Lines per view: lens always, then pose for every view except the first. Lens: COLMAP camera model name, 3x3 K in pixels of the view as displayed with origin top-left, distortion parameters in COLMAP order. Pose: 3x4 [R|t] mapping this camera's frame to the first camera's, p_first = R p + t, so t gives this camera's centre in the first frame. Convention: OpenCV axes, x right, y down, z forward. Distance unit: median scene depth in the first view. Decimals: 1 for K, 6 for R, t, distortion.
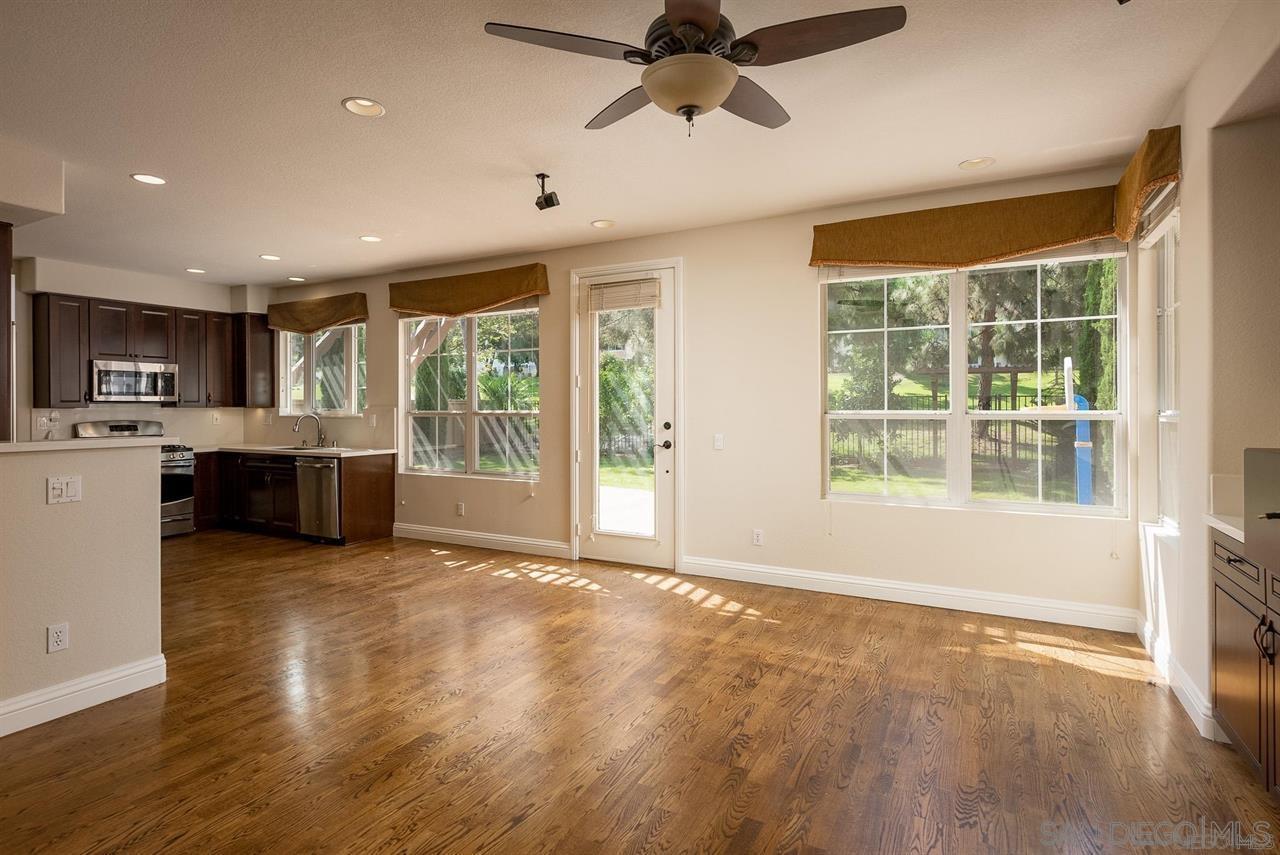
lens RADIAL K [[643.5, 0, 634.1], [0, 643.5, 404.4], [0, 0, 1]] dist [0.000362, 0.000001]
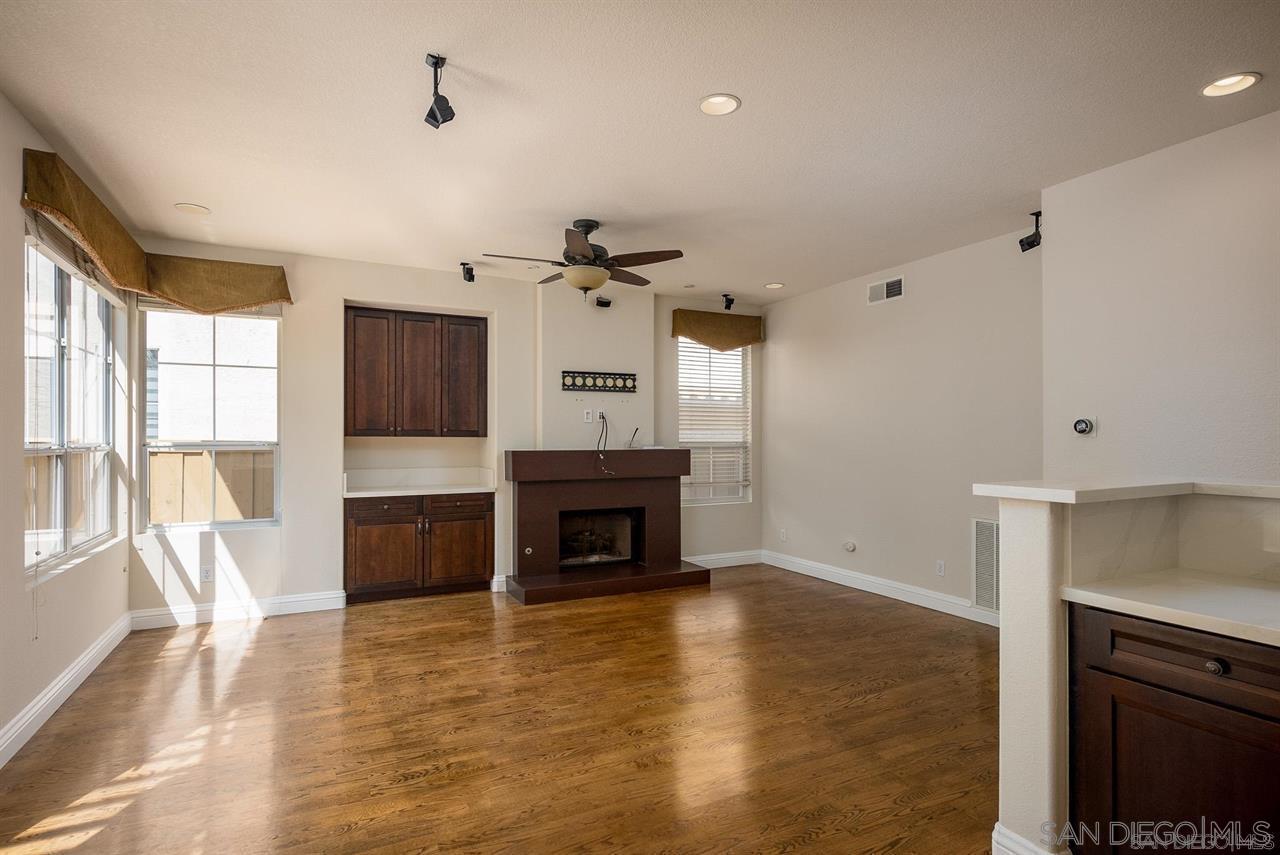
lens RADIAL K [[643.5, 0, 635.3], [0, 643.5, 433.0], [0, 0, 1]] dist [0.000362, 0.000001]
pose [[-0.814867, 0.005622, 0.579621, -0.623943], [-0.001082, 0.999936, -0.011220, 0.003206], [-0.579648, -0.009771, -0.814809, 1.328929]]
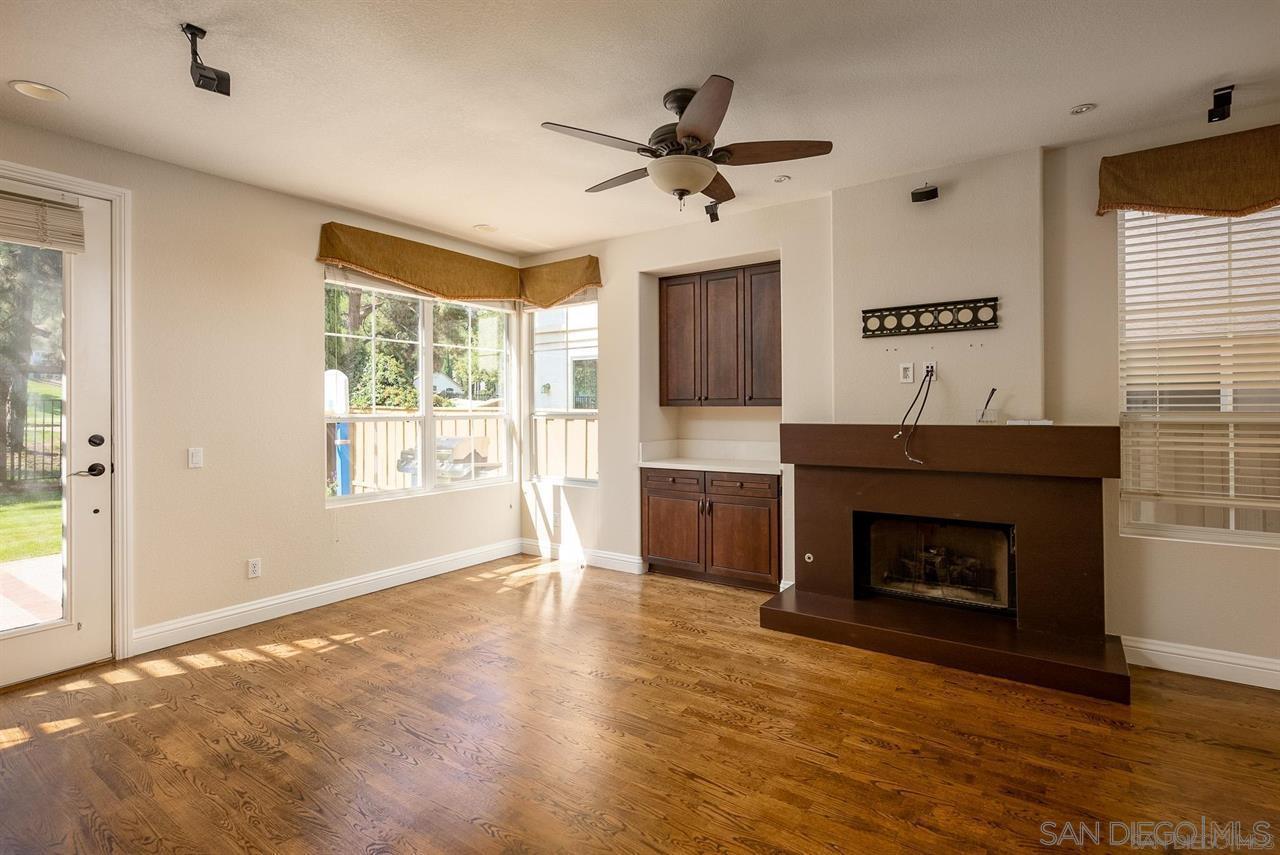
lens RADIAL K [[606.8, 0, 647.8], [0, 606.8, 406.1], [0, 0, 1]] dist [-0.002614, 0.000383]
pose [[0.108294, 0.007227, 0.994093, -0.634071], [0.000850, 0.999973, -0.007363, 0.004408], [-0.994119, 0.001643, 0.108285, 0.489233]]
